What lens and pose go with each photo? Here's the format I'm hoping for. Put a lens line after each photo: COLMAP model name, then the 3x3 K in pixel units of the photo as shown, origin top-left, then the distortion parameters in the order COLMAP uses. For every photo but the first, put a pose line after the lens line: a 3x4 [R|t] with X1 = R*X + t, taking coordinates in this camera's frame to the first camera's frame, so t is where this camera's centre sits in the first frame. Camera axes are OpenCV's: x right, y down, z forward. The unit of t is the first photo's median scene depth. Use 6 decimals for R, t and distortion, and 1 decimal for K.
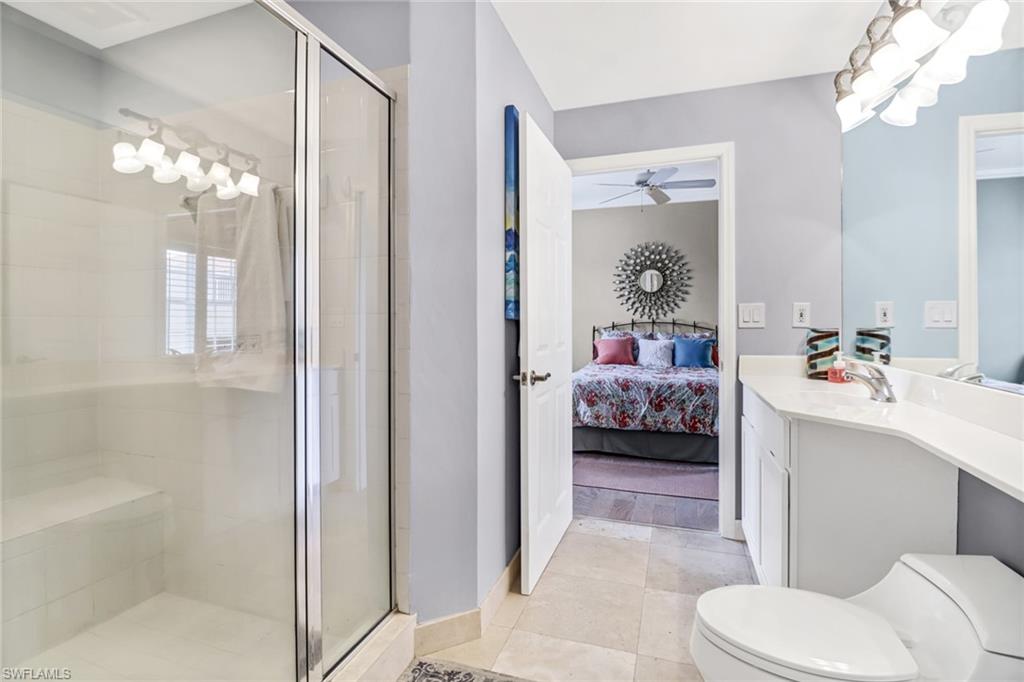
lens RADIAL K [[498.9, 0, 505.8], [0, 498.9, 332.5], [0, 0, 1]] dist [-0.009363, -0.001213]
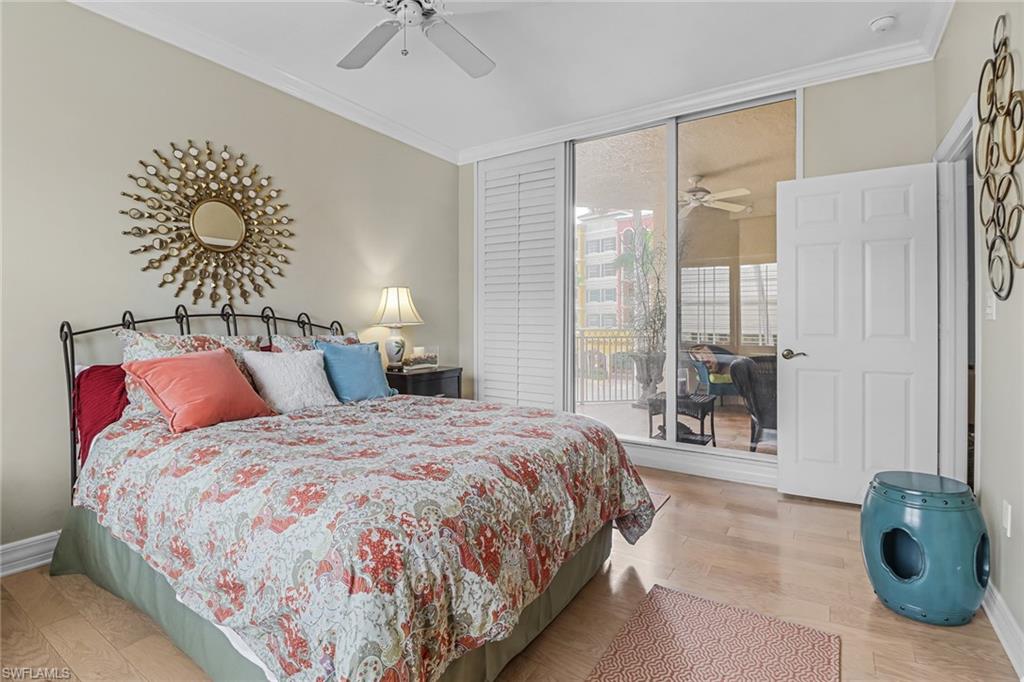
lens RADIAL K [[486.6, 0, 519.8], [0, 486.6, 321.5], [0, 0, 1]] dist [0.016480, -0.022677]
pose [[0.241068, 0.000312, 0.970508, -0.087586], [0.009556, 0.999951, -0.002695, -0.009563], [-0.970461, 0.009924, 0.241053, 0.617393]]
